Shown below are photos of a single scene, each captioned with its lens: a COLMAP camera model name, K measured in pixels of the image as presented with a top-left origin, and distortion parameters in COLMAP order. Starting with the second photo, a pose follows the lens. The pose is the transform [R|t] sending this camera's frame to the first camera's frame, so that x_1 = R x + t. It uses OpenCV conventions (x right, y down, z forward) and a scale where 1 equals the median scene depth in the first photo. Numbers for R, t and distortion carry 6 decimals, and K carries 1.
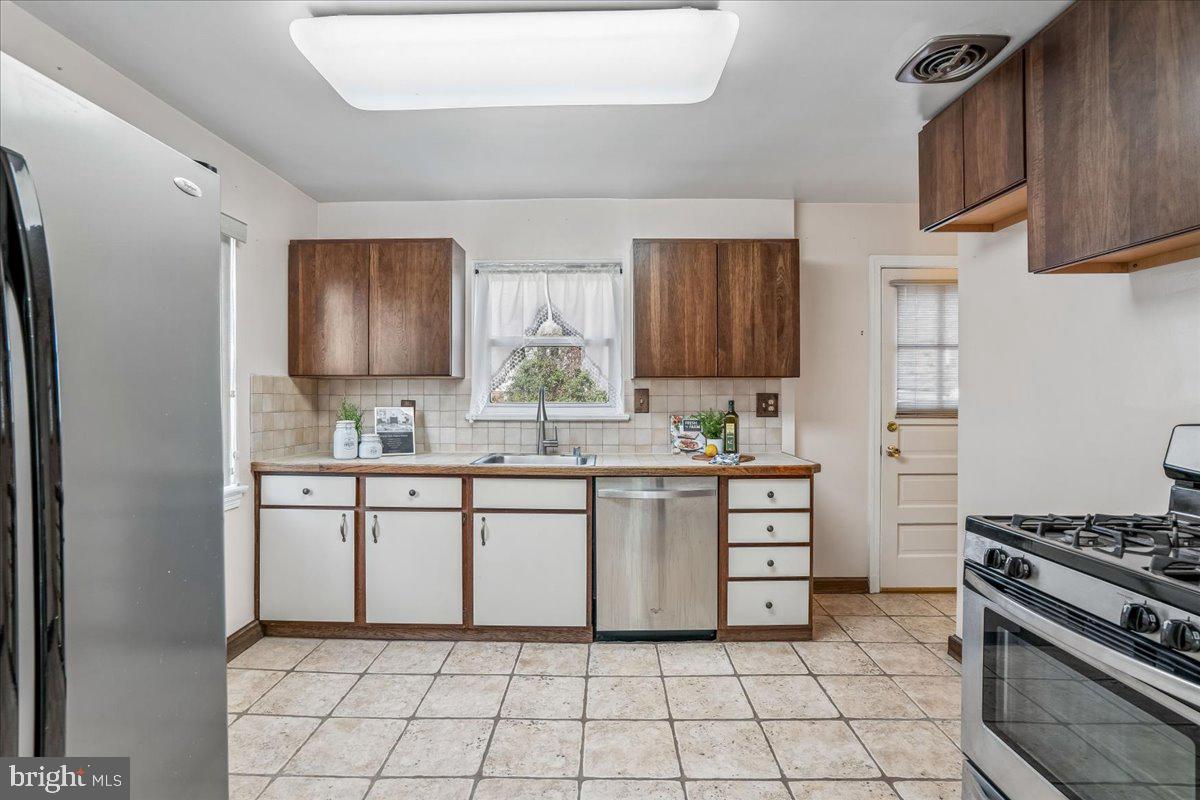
lens RADIAL K [[554.9, 0, 593.4], [0, 554.9, 398.3], [0, 0, 1]] dist [-0.031427, 0.000120]
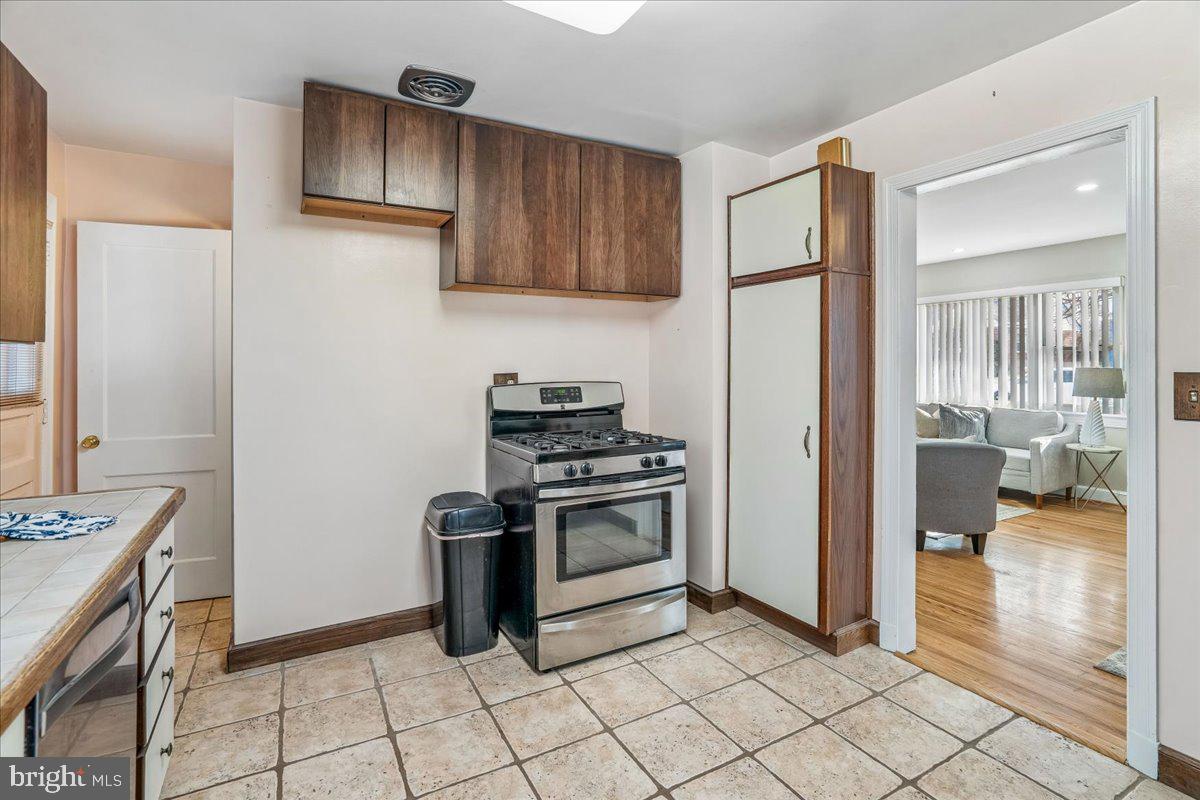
lens RADIAL K [[554.9, 0, 587.2], [0, 554.9, 365.6], [0, 0, 1]] dist [-0.031427, 0.000120]
pose [[-0.482126, -0.000276, 0.876102, -0.383505], [0.024882, 0.999592, 0.014008, -0.019537], [-0.875749, 0.028553, -0.481922, 0.899137]]
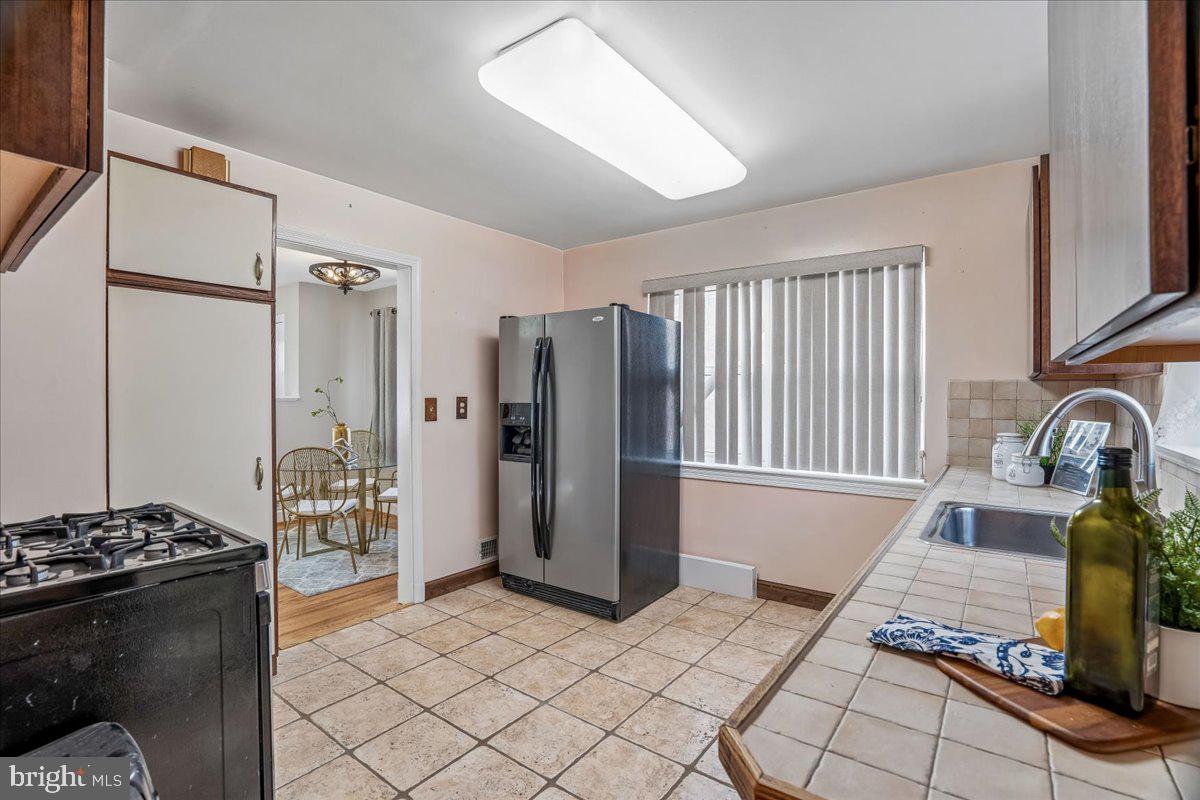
lens RADIAL K [[554.9, 0, 601.1], [0, 554.9, 396.9], [0, 0, 1]] dist [-0.031427, 0.000120]
pose [[-0.580830, 0.003119, -0.814019, 0.618943], [-0.018218, 0.999692, 0.016830, -0.018514], [0.813821, 0.024606, -0.580594, 1.096676]]
